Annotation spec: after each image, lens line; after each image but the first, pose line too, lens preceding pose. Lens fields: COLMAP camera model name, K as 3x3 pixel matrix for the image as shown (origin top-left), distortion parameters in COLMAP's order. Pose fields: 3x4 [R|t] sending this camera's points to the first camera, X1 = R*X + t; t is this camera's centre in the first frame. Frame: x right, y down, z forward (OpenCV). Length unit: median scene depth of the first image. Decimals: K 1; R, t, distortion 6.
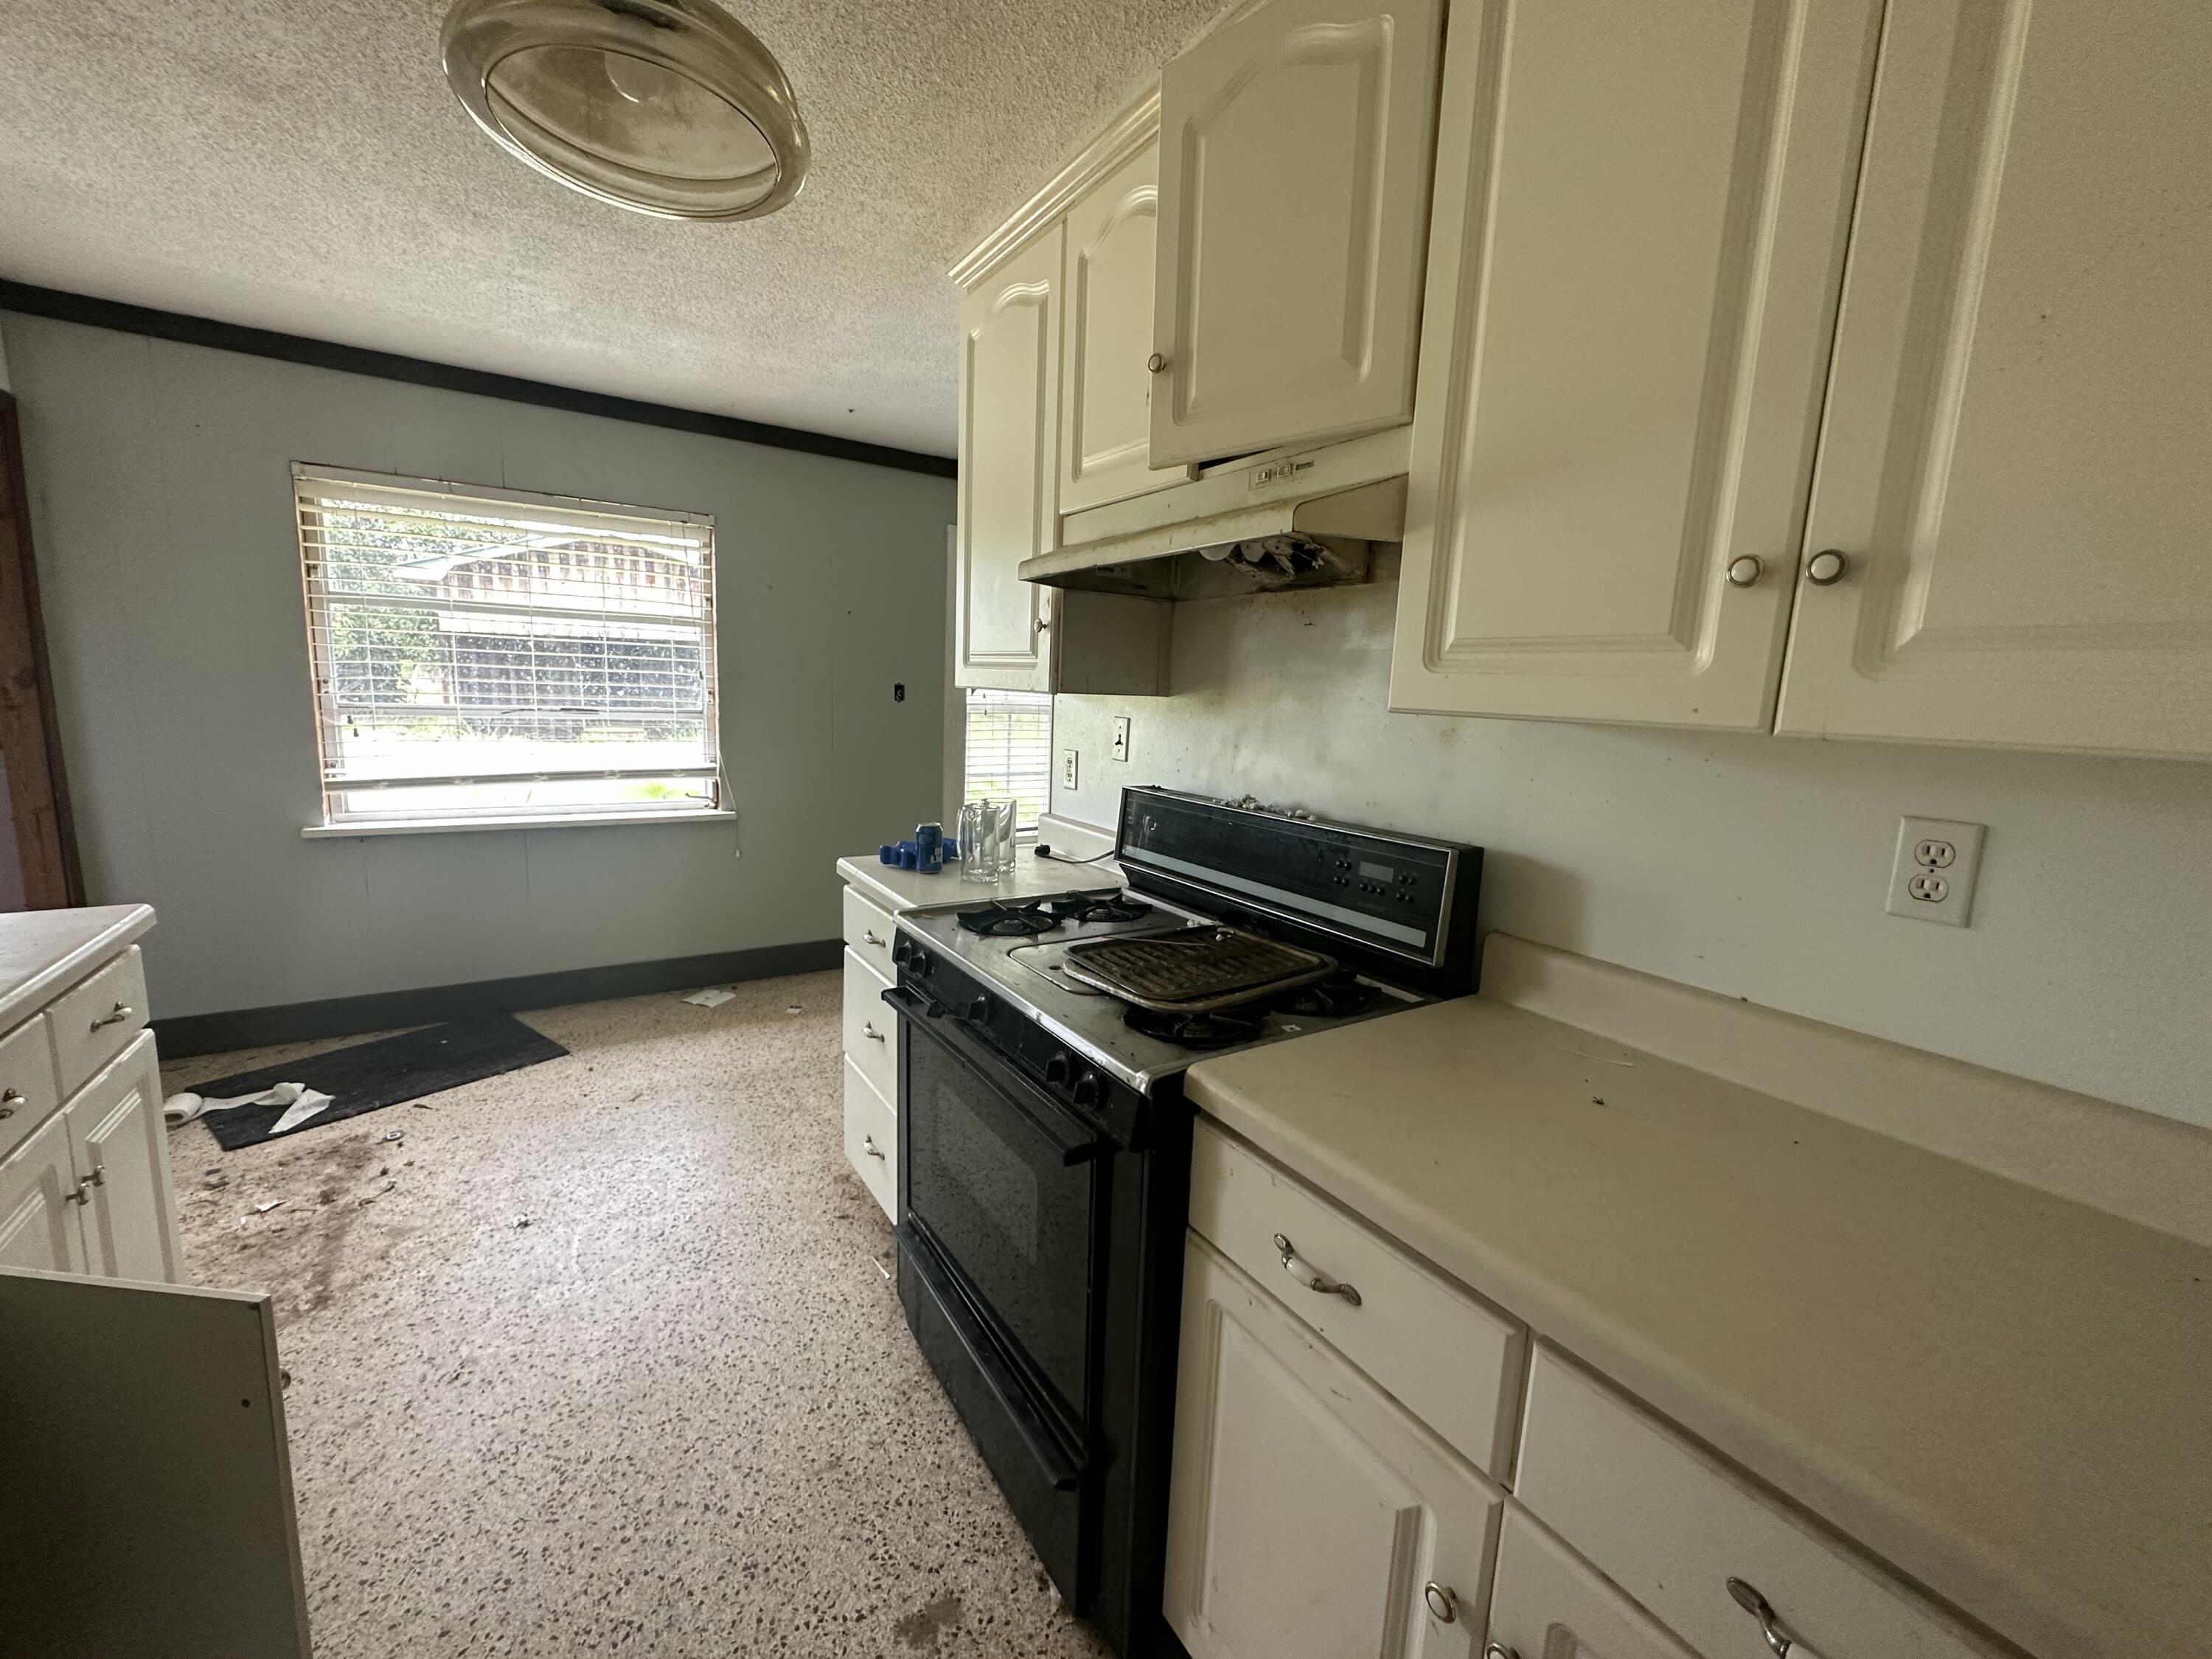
lens RADIAL K [[884.9, 0, 1103.3], [0, 884.9, 826.0], [0, 0, 1]] dist [-0.004612, 0.000774]
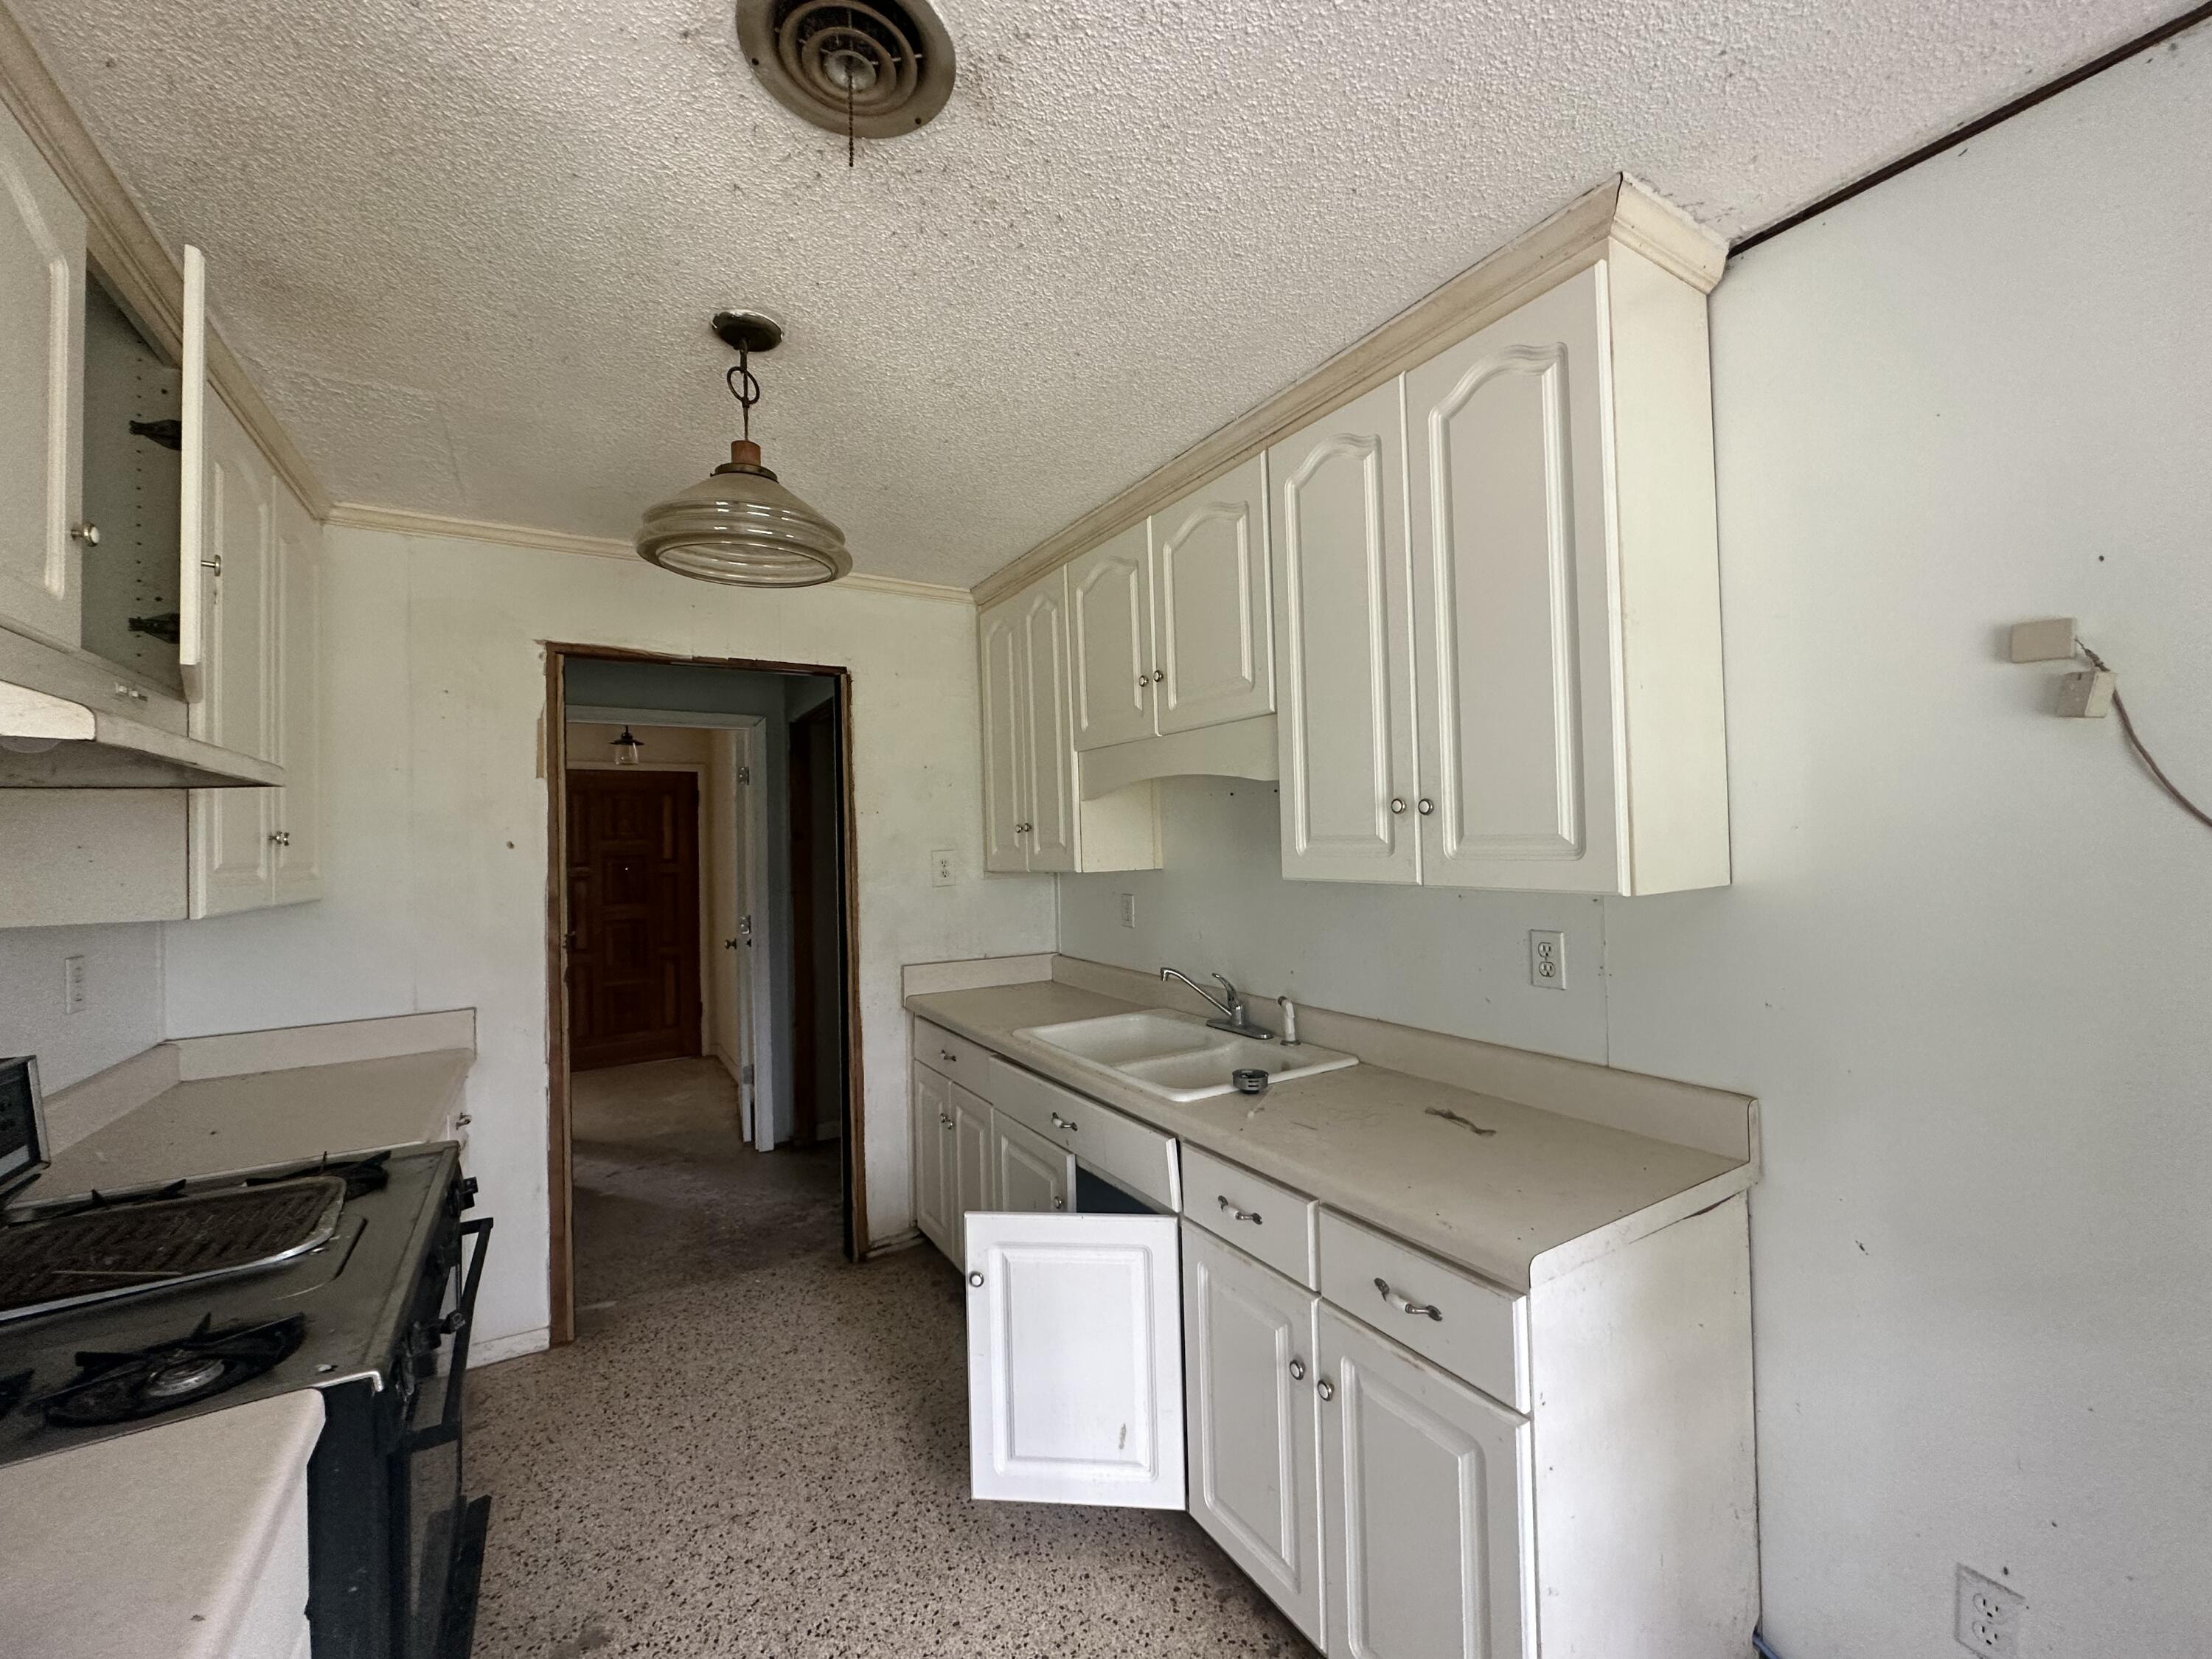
lens RADIAL K [[884.9, 0, 1102.5], [0, 884.9, 823.2], [0, 0, 1]] dist [-0.004612, 0.000774]
pose [[-0.999625, -0.016399, 0.021919, -0.637168], [-0.013267, 0.990605, 0.136110, -0.286996], [-0.023945, 0.135768, -0.990451, 1.392437]]
